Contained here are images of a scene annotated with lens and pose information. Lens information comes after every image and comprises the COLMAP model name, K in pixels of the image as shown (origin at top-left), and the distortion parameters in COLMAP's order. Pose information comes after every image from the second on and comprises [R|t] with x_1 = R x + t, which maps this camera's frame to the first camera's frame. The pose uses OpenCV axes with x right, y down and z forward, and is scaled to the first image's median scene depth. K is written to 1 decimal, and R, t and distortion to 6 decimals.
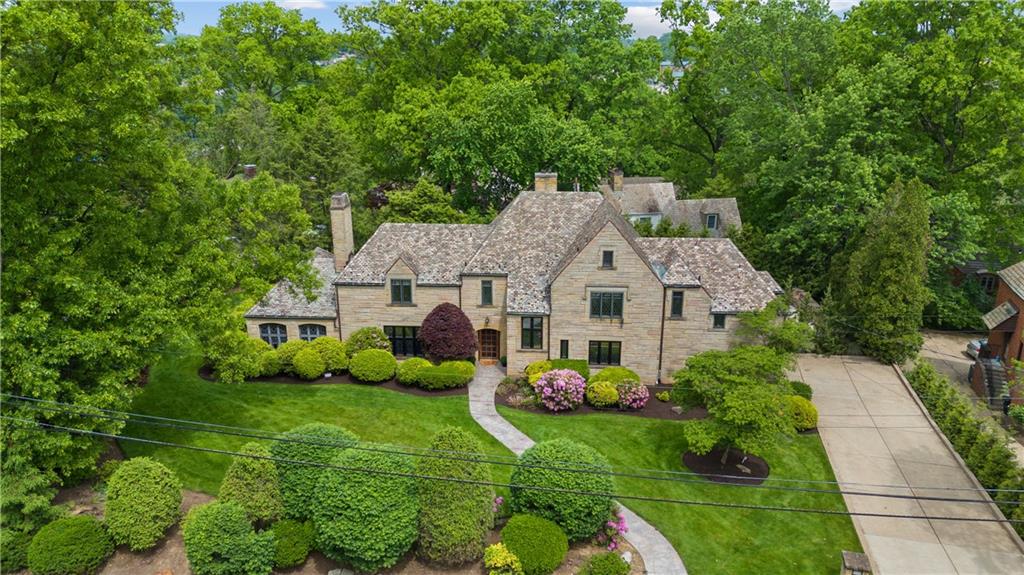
lens RADIAL K [[727.8, 0, 512.8], [0, 727.8, 287.6], [0, 0, 1]] dist [0.055841, 0.001128]
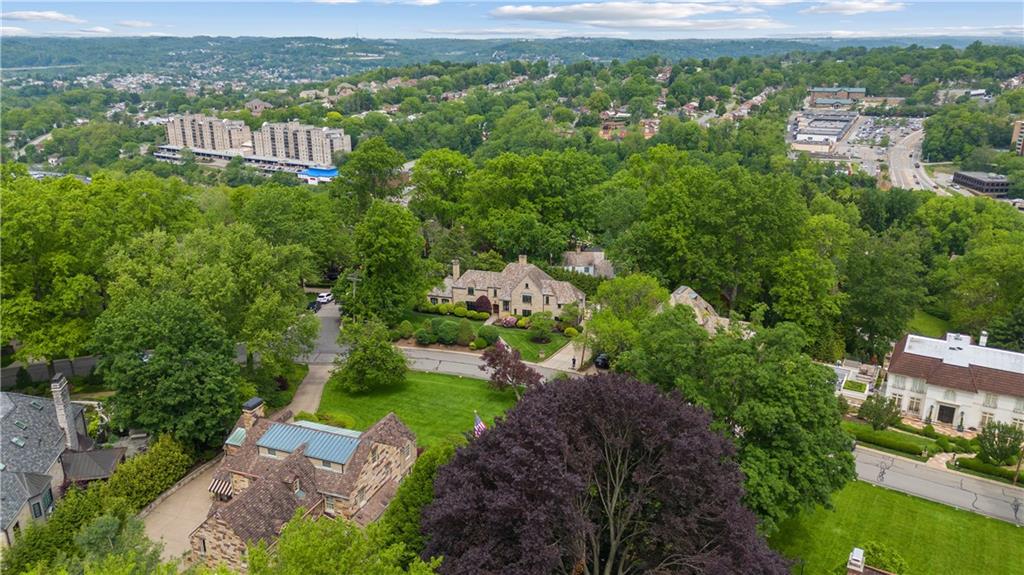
lens RADIAL K [[727.8, 0, 511.6], [0, 727.8, 287.2], [0, 0, 1]] dist [0.055841, 0.001128]
pose [[0.972616, 0.068894, -0.221970, 0.796753], [-0.069588, 0.997565, 0.004703, -0.042125], [0.221754, 0.010872, 0.975042, -2.296738]]
